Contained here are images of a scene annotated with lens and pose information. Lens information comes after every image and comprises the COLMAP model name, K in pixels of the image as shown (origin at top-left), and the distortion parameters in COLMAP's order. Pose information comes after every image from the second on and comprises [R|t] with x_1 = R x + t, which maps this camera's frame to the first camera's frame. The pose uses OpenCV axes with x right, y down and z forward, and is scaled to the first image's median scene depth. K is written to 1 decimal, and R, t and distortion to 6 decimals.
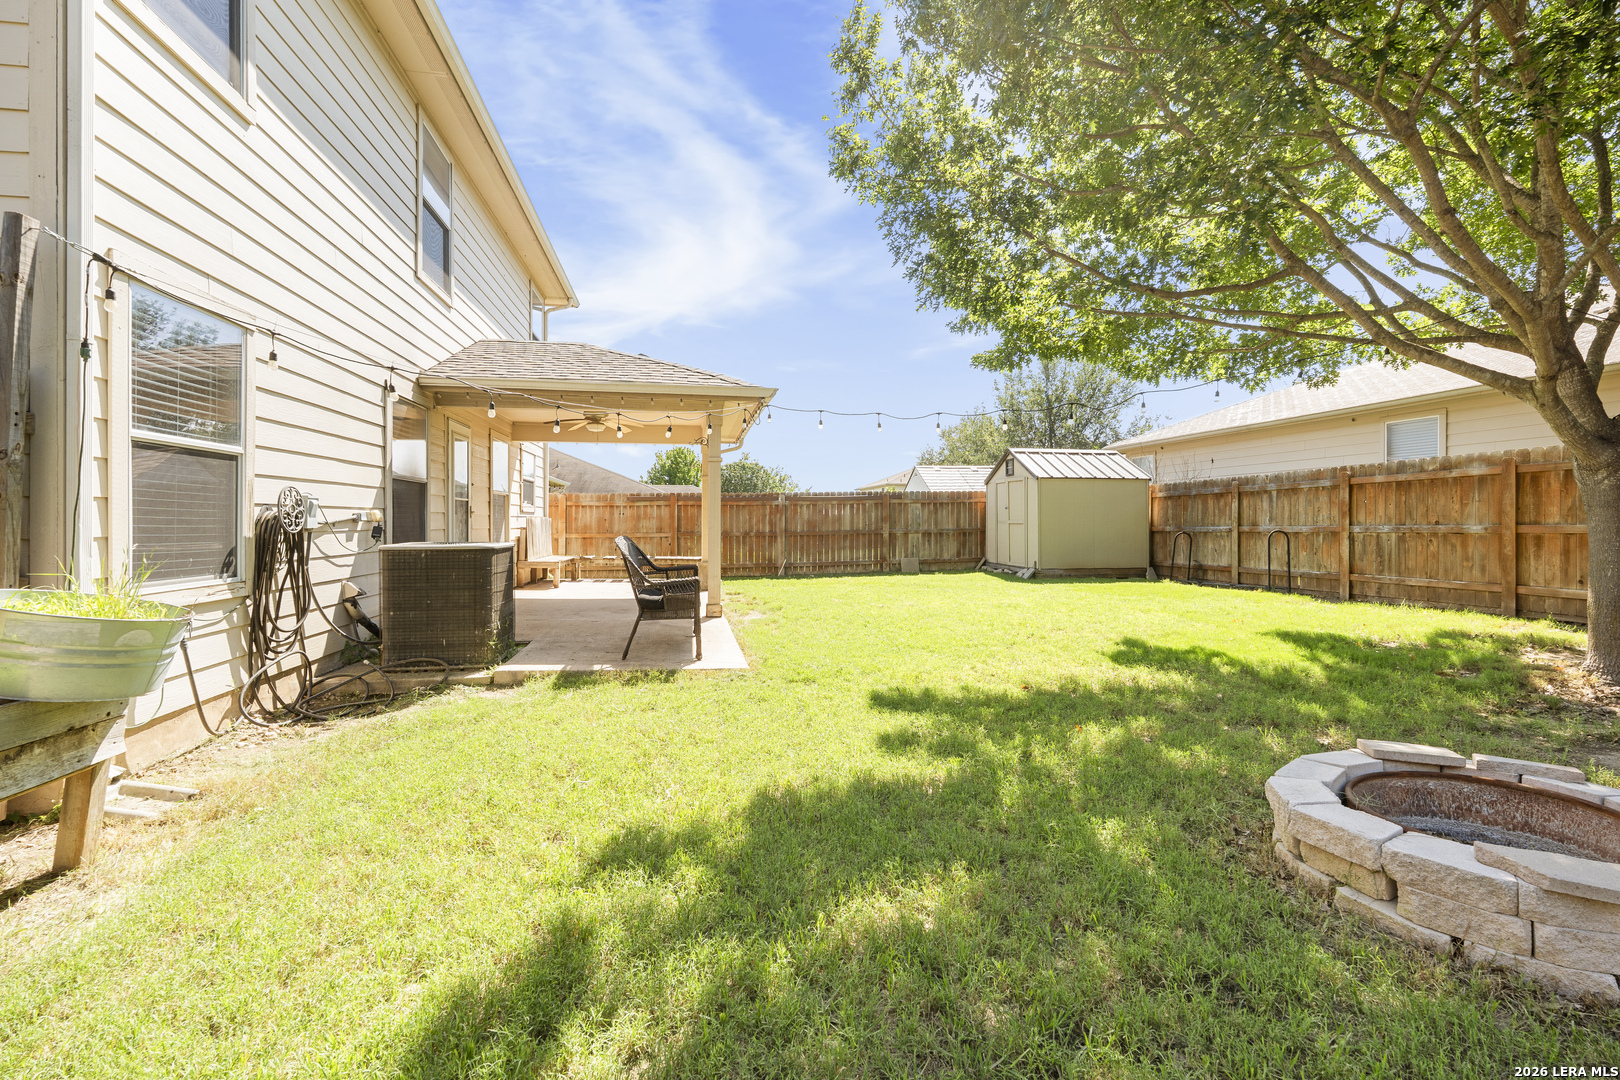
lens RADIAL K [[730.5, 0, 814.2], [0, 730.5, 529.4], [0, 0, 1]] dist [-0.003156, -0.006353]
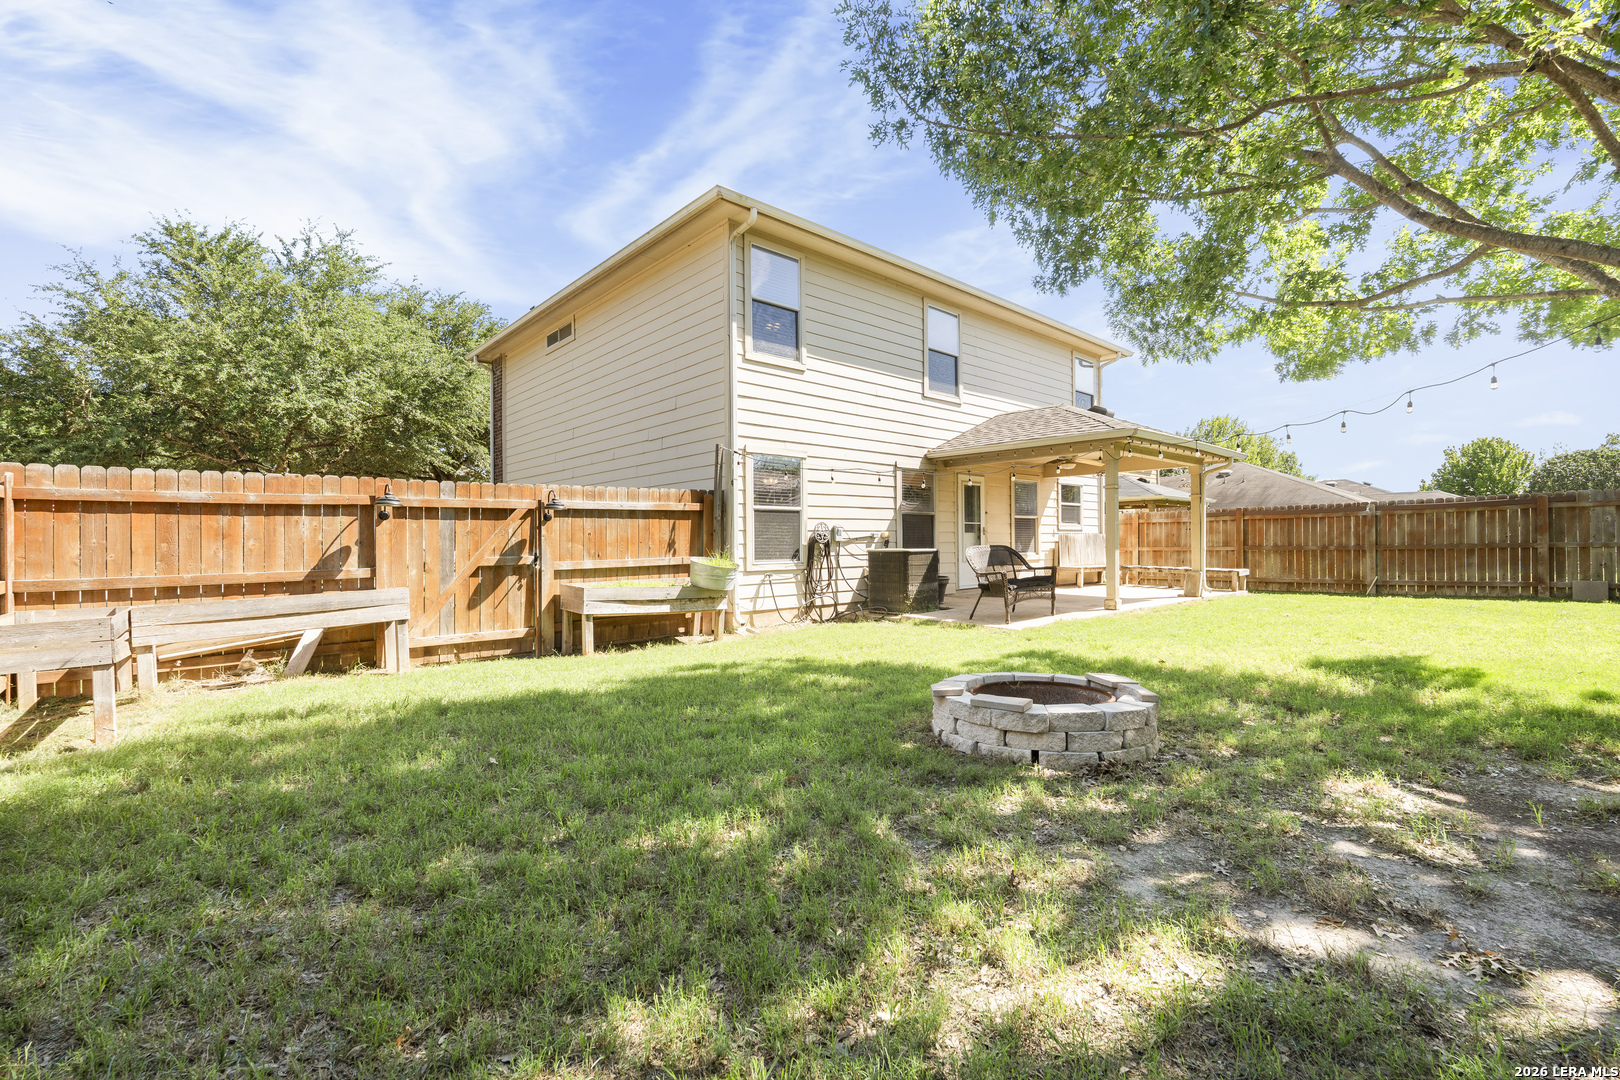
lens RADIAL K [[730.5, 0, 799.0], [0, 730.5, 541.9], [0, 0, 1]] dist [-0.003156, -0.006353]
pose [[0.532702, -0.005001, -0.846288, 0.355344], [-0.000319, 0.999981, -0.006109, 0.004745], [0.846303, 0.003524, 0.532691, -0.085163]]
